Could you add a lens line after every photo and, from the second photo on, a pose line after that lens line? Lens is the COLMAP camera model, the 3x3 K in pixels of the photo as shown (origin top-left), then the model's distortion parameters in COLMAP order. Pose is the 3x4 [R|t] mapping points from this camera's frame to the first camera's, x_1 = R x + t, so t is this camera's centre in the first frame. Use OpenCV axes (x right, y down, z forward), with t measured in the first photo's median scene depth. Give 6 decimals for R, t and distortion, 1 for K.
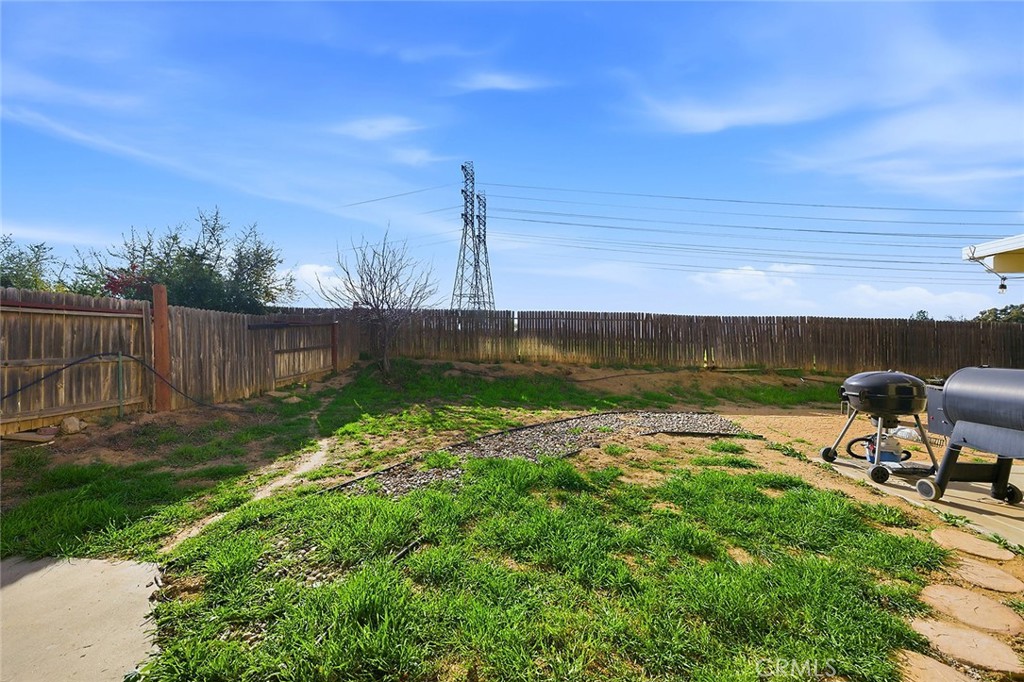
lens RADIAL K [[360.8, 0, 512.3], [0, 360.8, 335.3], [0, 0, 1]] dist [-0.020705, 0.001959]
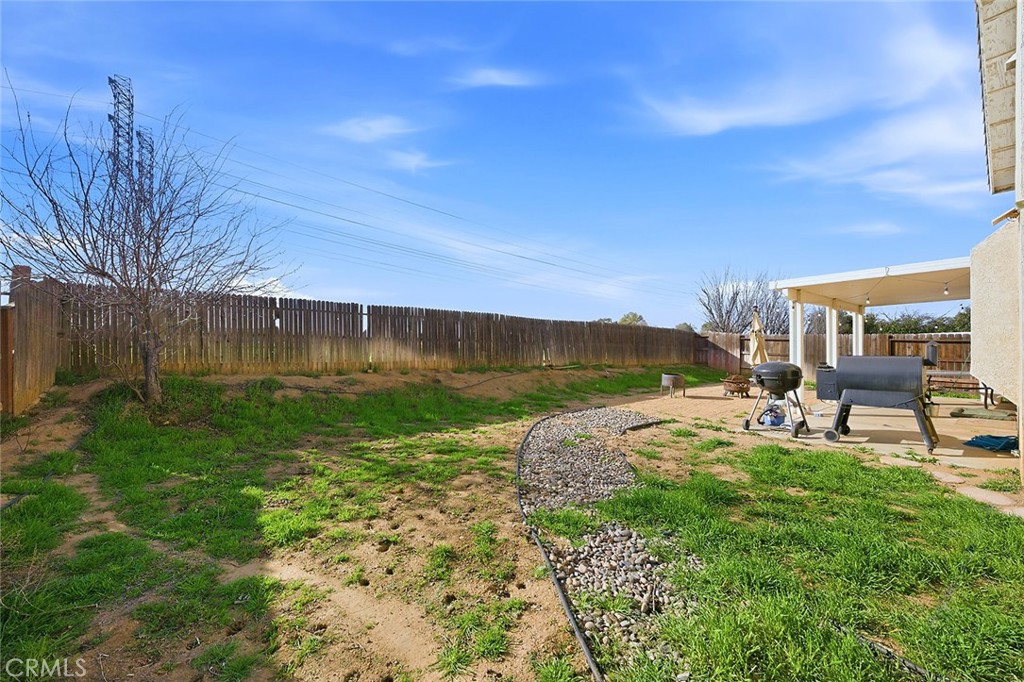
lens RADIAL K [[371.3, 0, 505.6], [0, 371.3, 342.9], [0, 0, 1]] dist [-0.019482, 0.002358]
pose [[0.752992, -0.008527, 0.657974, -0.379480], [-0.000324, 0.999911, 0.013329, 0.004095], [-0.658029, -0.010250, 0.752923, 0.293111]]
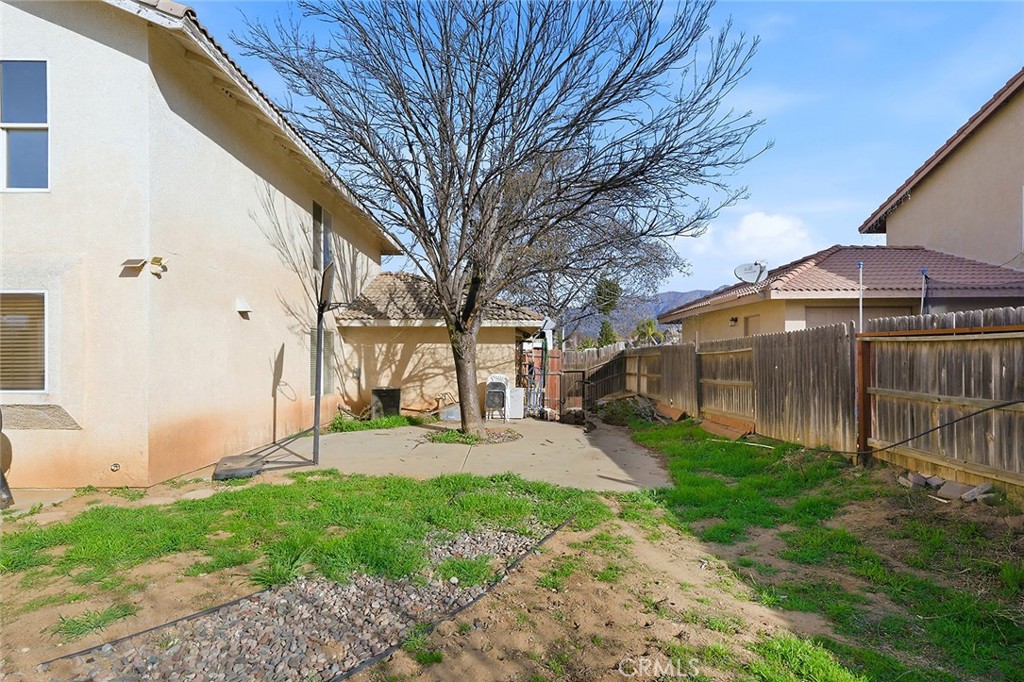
lens RADIAL K [[499.5, 0, 505.8], [0, 499.5, 356.6], [0, 0, 1]] dist [-0.001858, 0.001878]
pose [[-0.996026, -0.003769, -0.088985, -0.098512], [-0.002623, 0.999912, -0.012992, -0.003532], [0.089026, -0.012707, -0.995948, 0.970392]]
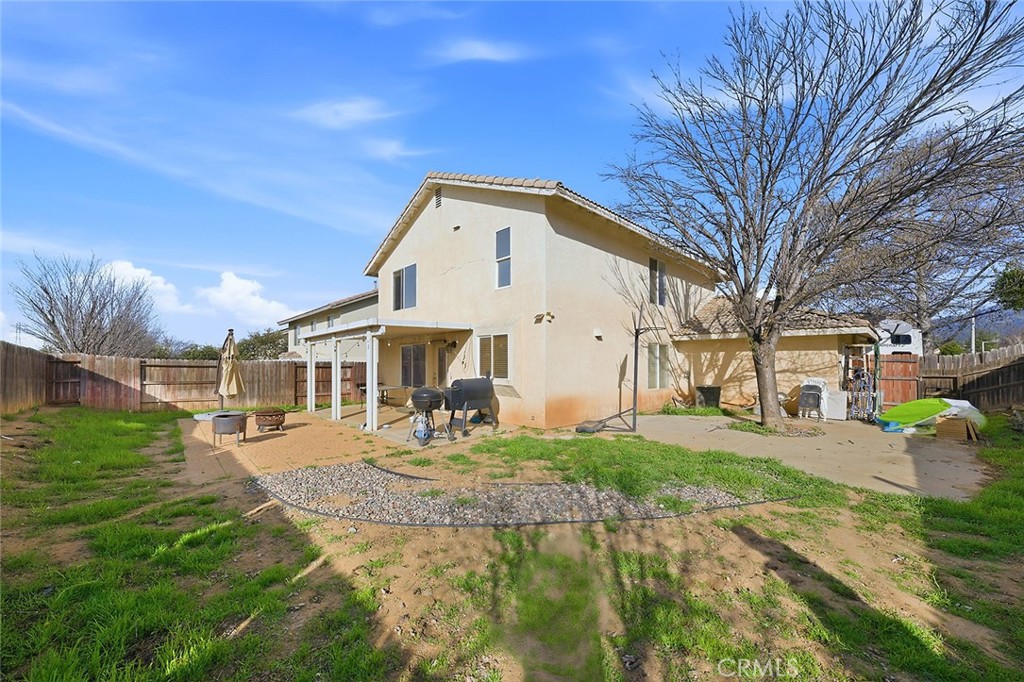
lens RADIAL K [[371.3, 0, 517.9], [0, 371.3, 356.2], [0, 0, 1]] dist [-0.019482, 0.002358]
pose [[-0.753095, 0.008475, 0.657857, -0.276941], [-0.008207, 0.999718, -0.022275, -0.007454], [-0.657861, -0.022175, -0.752813, 1.046420]]
